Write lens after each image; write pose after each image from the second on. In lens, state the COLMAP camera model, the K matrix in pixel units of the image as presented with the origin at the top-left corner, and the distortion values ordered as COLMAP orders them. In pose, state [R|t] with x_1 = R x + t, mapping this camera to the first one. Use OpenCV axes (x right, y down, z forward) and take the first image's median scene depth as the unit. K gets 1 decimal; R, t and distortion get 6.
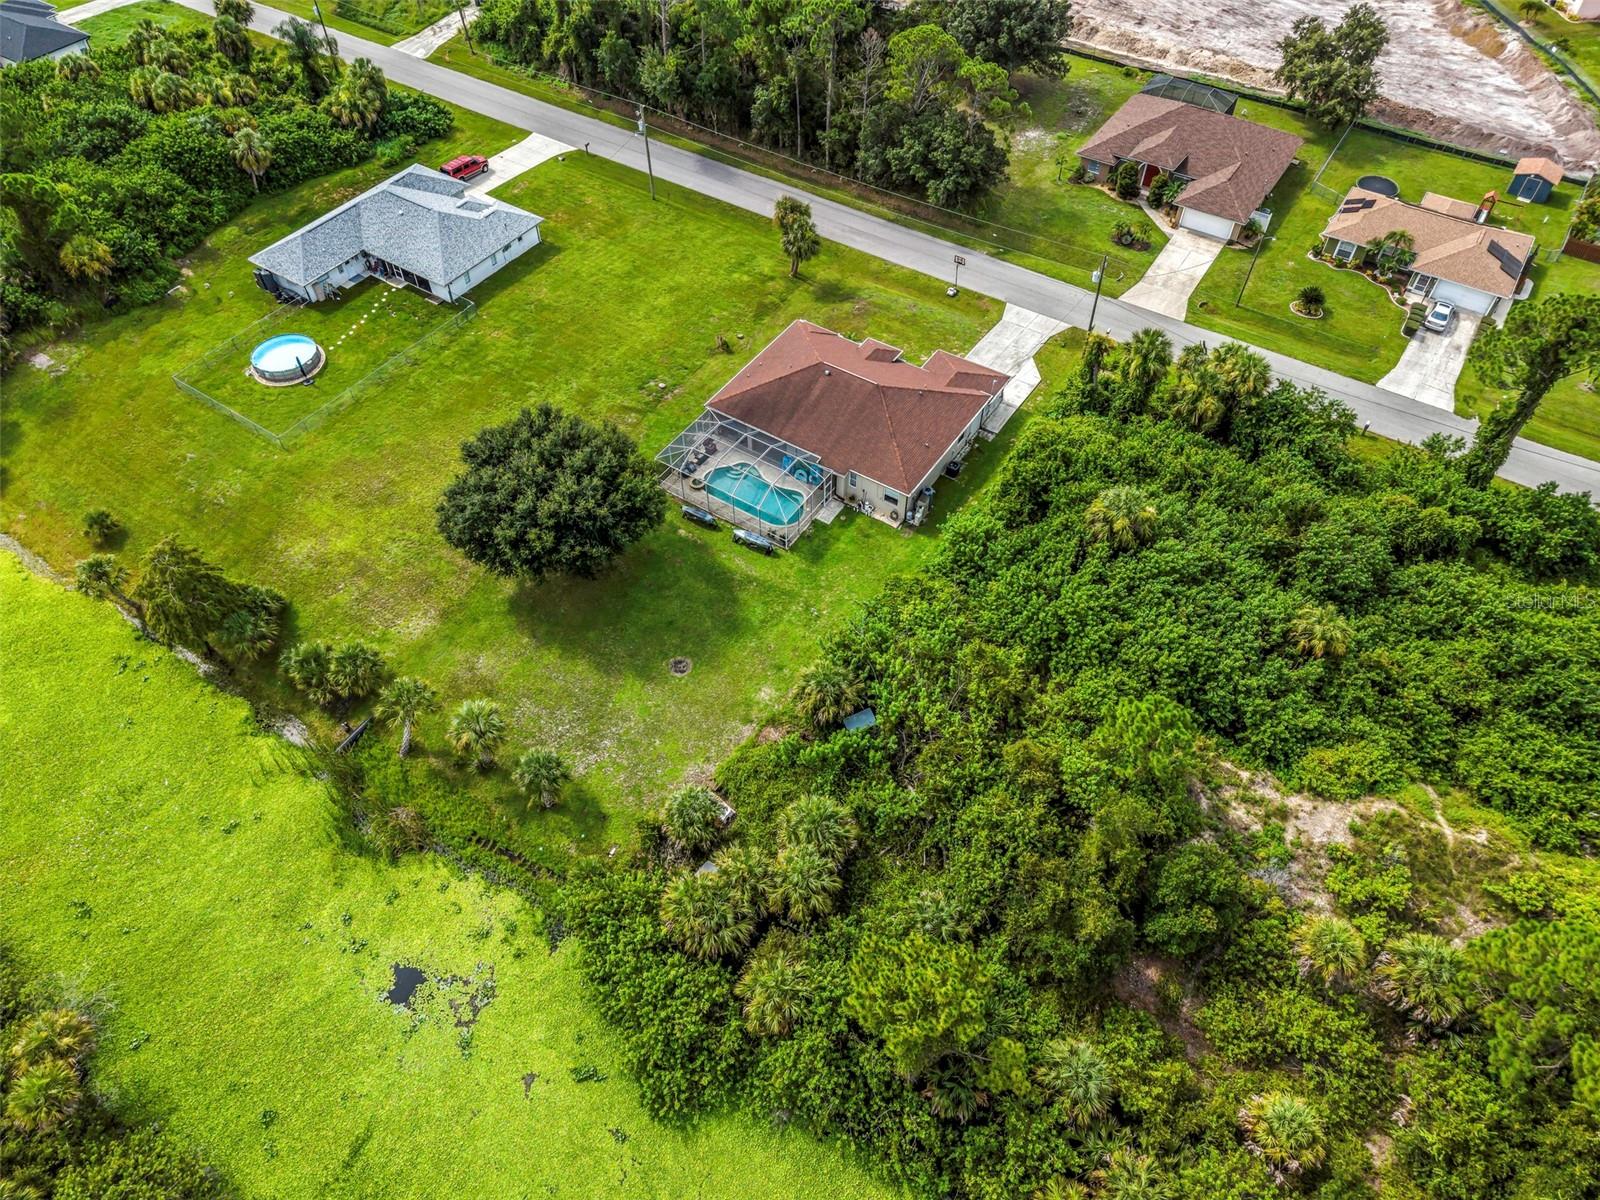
lens RADIAL K [[1069.7, 0, 800.0], [0, 1069.7, 600.0], [0, 0, 1]] dist [0.030661, -0.030294]
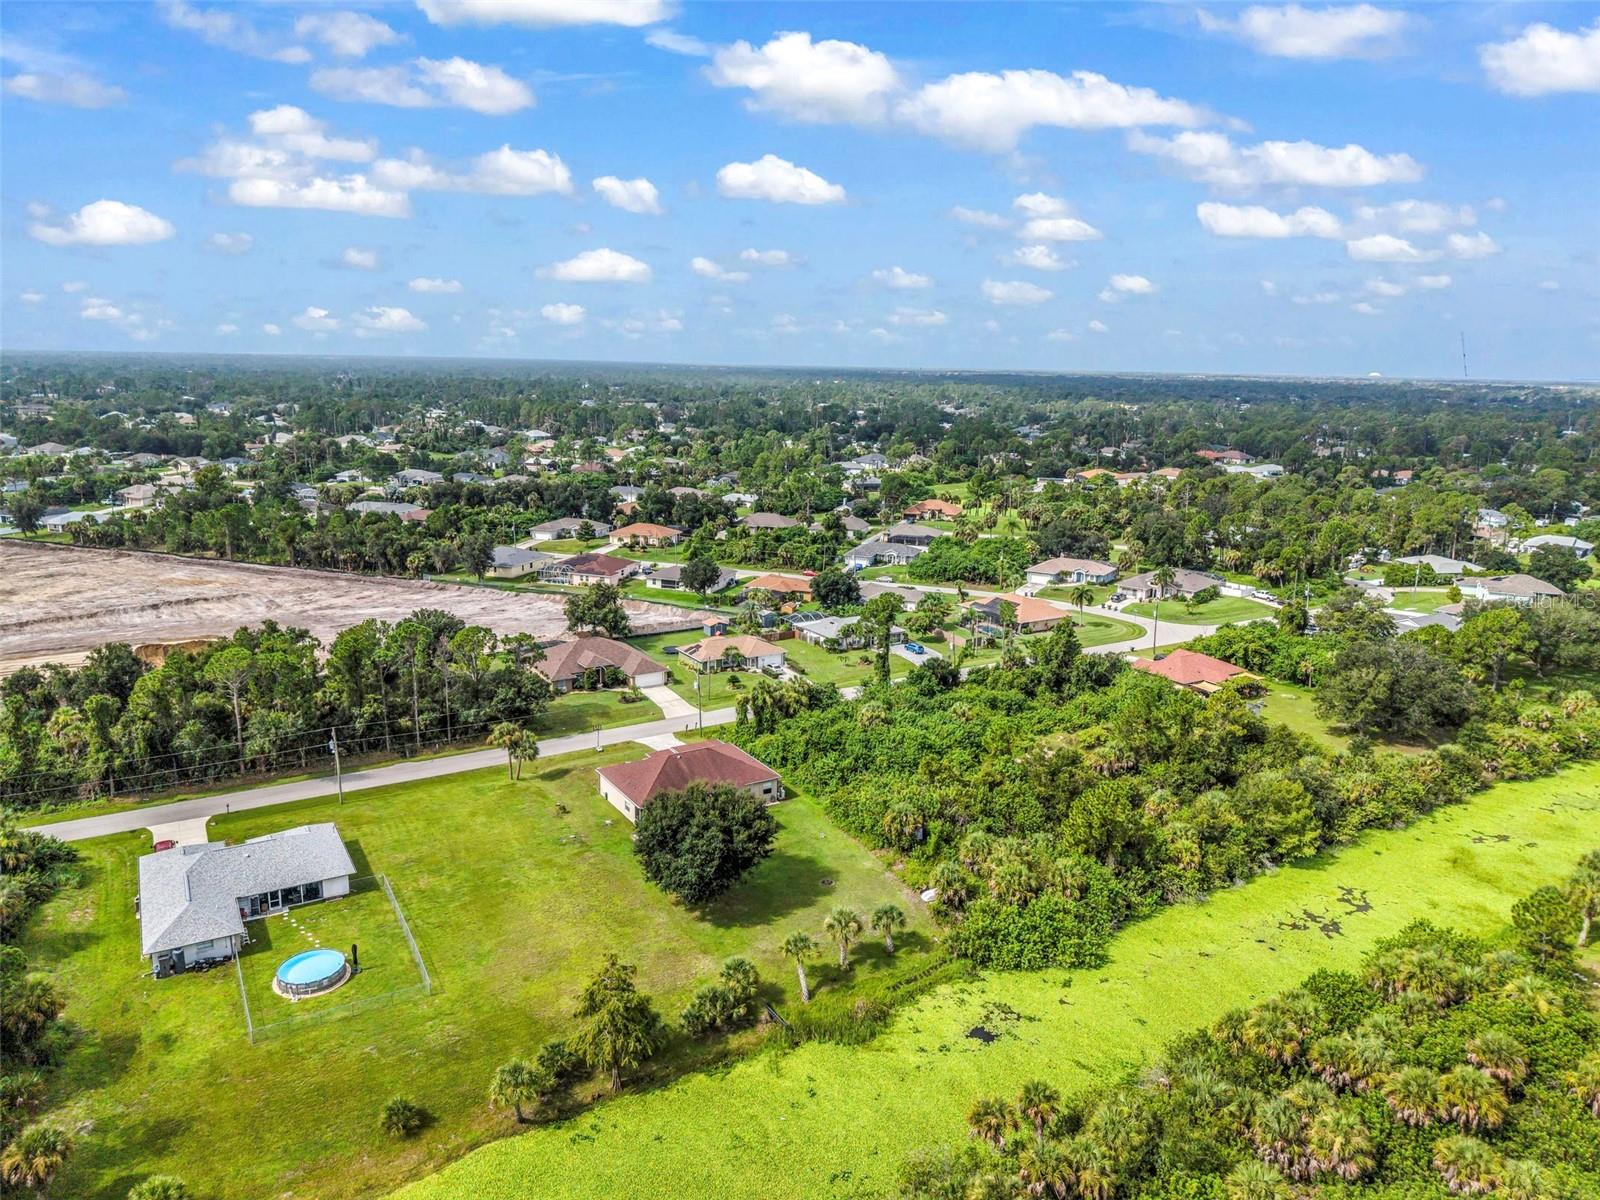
lens RADIAL K [[1069.7, 0, 800.0], [0, 1069.7, 600.0], [0, 0, 1]] dist [0.030661, -0.030294]
pose [[0.420966, -0.188952, 0.887178, -1.074658], [0.682568, 0.710140, -0.172633, 0.010239], [-0.597401, 0.678232, 0.427917, 0.069656]]
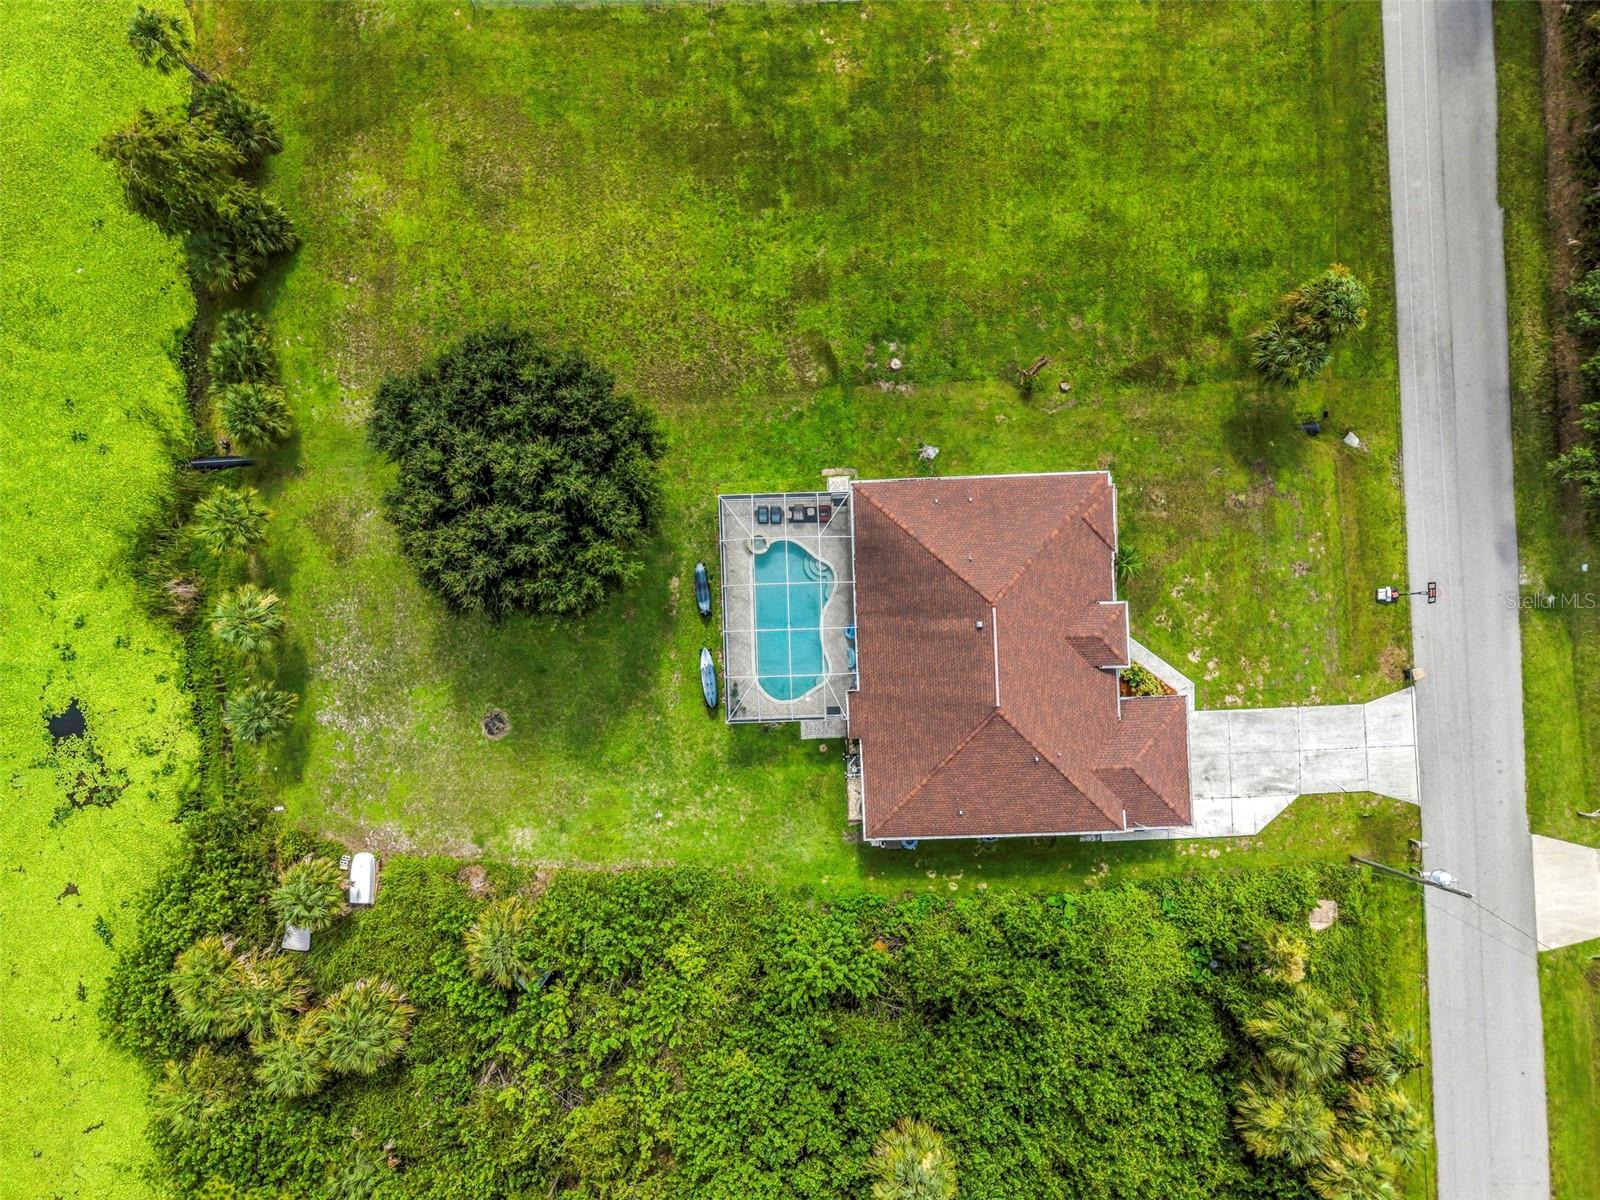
lens RADIAL K [[1099.5, 0, 800.0], [0, 1099.5, 600.0], [0, 0, 1]] dist [0.005014, -0.001481]
pose [[0.575970, 0.817221, -0.020215, -0.030610], [-0.627206, 0.457639, 0.630222, -0.493963], [0.524282, -0.350309, 0.776152, 0.386118]]
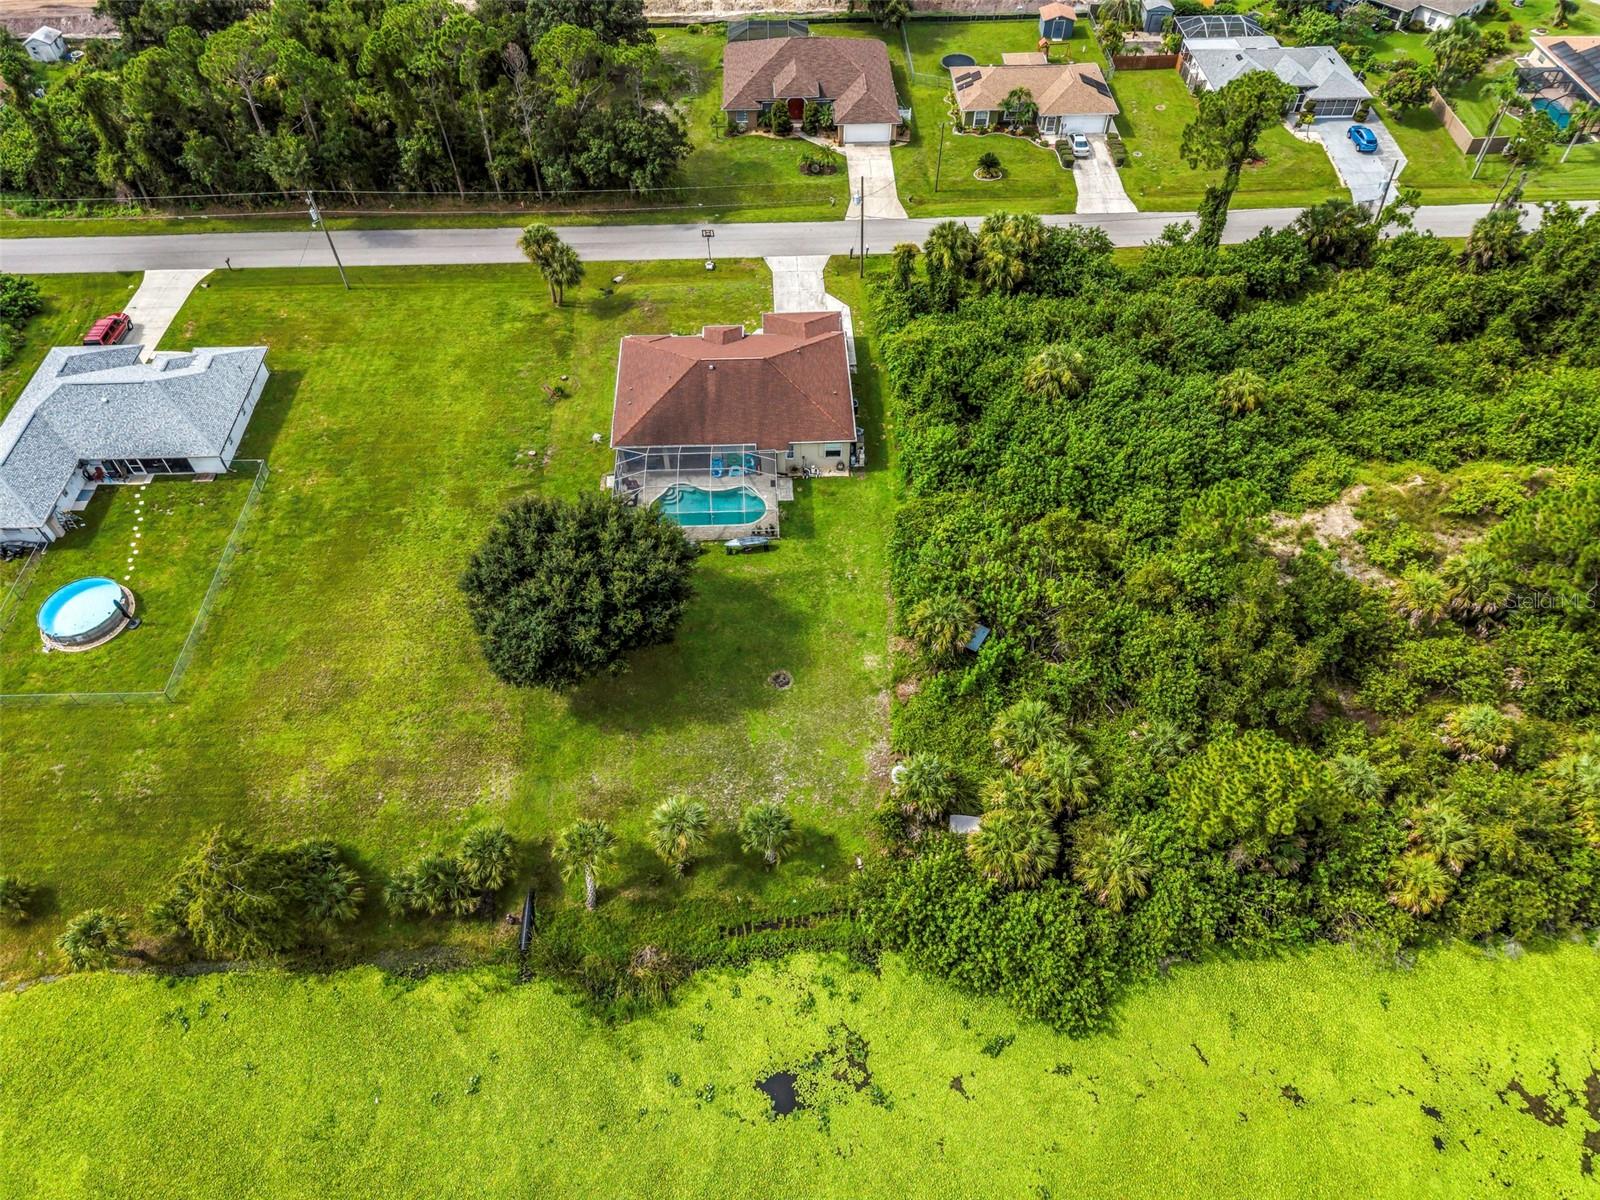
lens RADIAL K [[1069.7, 0, 800.0], [0, 1069.7, 600.0], [0, 0, 1]] dist [0.030661, -0.030294]
pose [[0.814374, -0.449411, 0.367184, -0.324214], [0.447455, 0.889153, 0.095864, -0.068679], [-0.369565, 0.086230, 0.925195, 0.057620]]
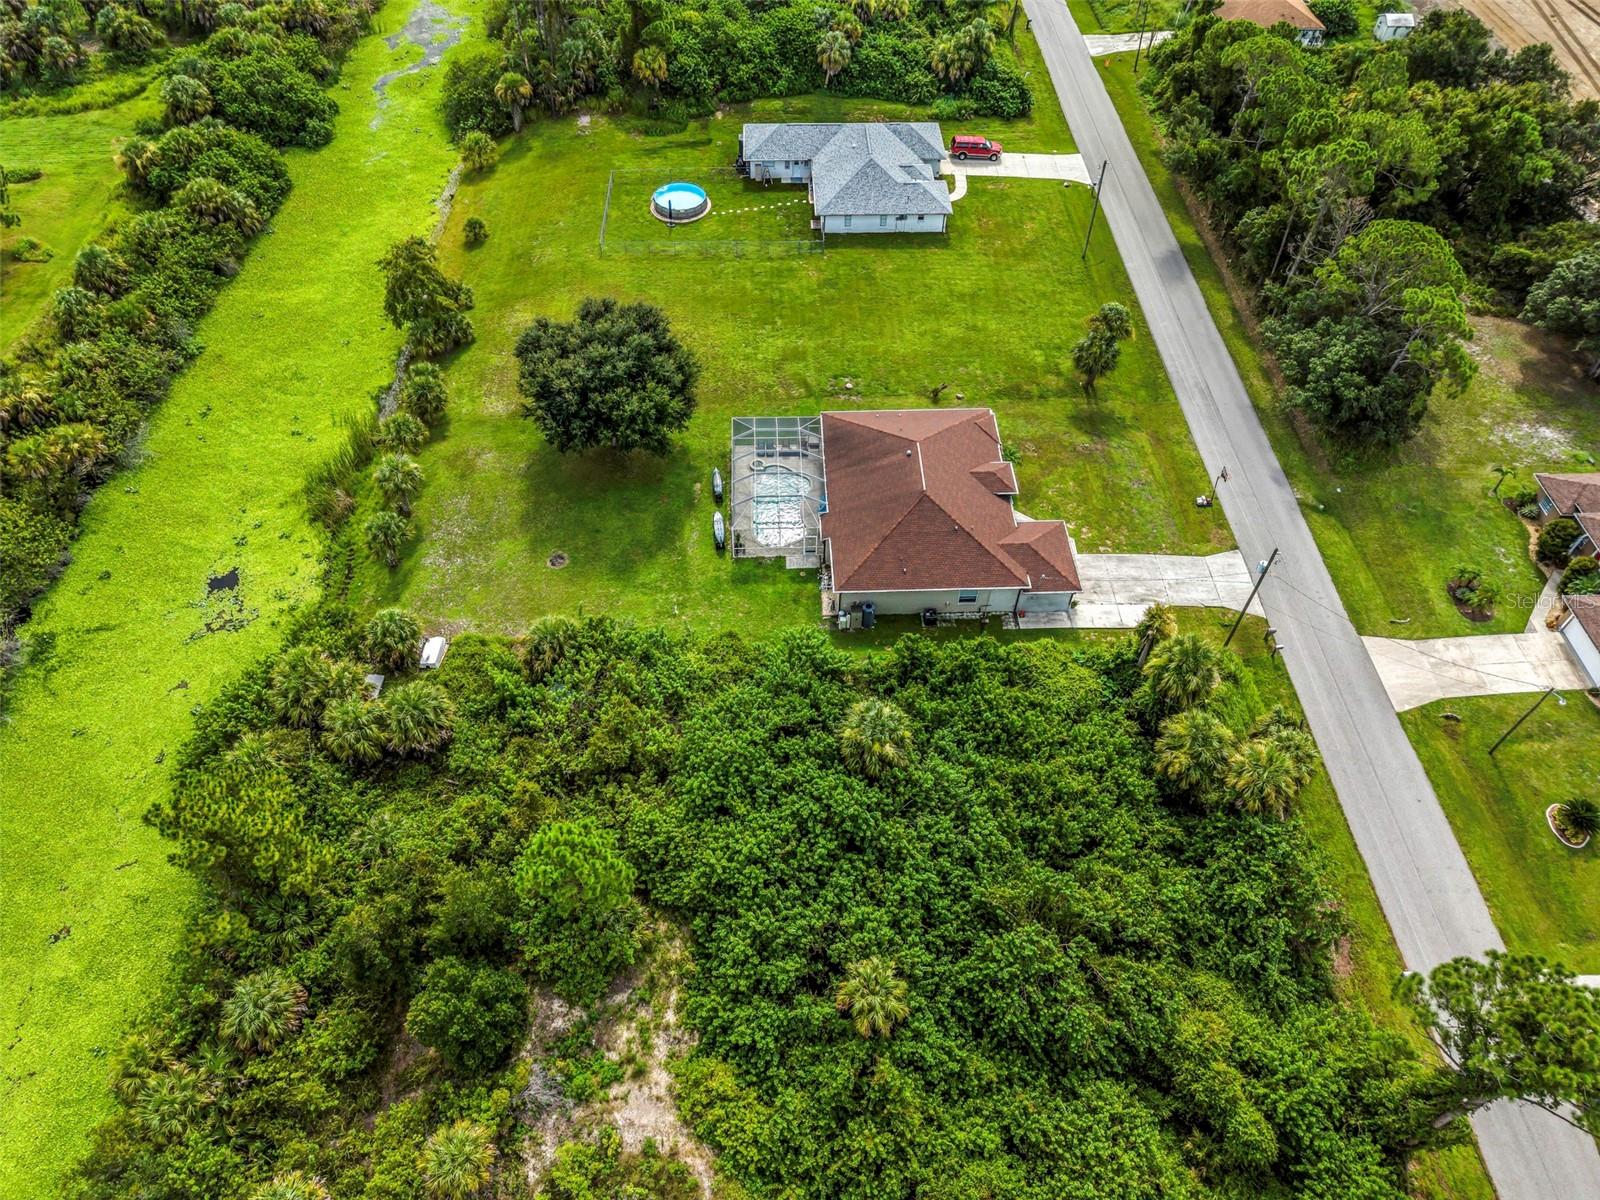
lens RADIAL K [[1069.7, 0, 800.0], [0, 1069.7, 600.0], [0, 0, 1]] dist [0.030661, -0.030294]
pose [[0.576462, 0.631462, -0.518602, 0.468199], [-0.633078, 0.746412, 0.205139, -0.216612], [0.516628, 0.210060, 0.830042, 0.179425]]
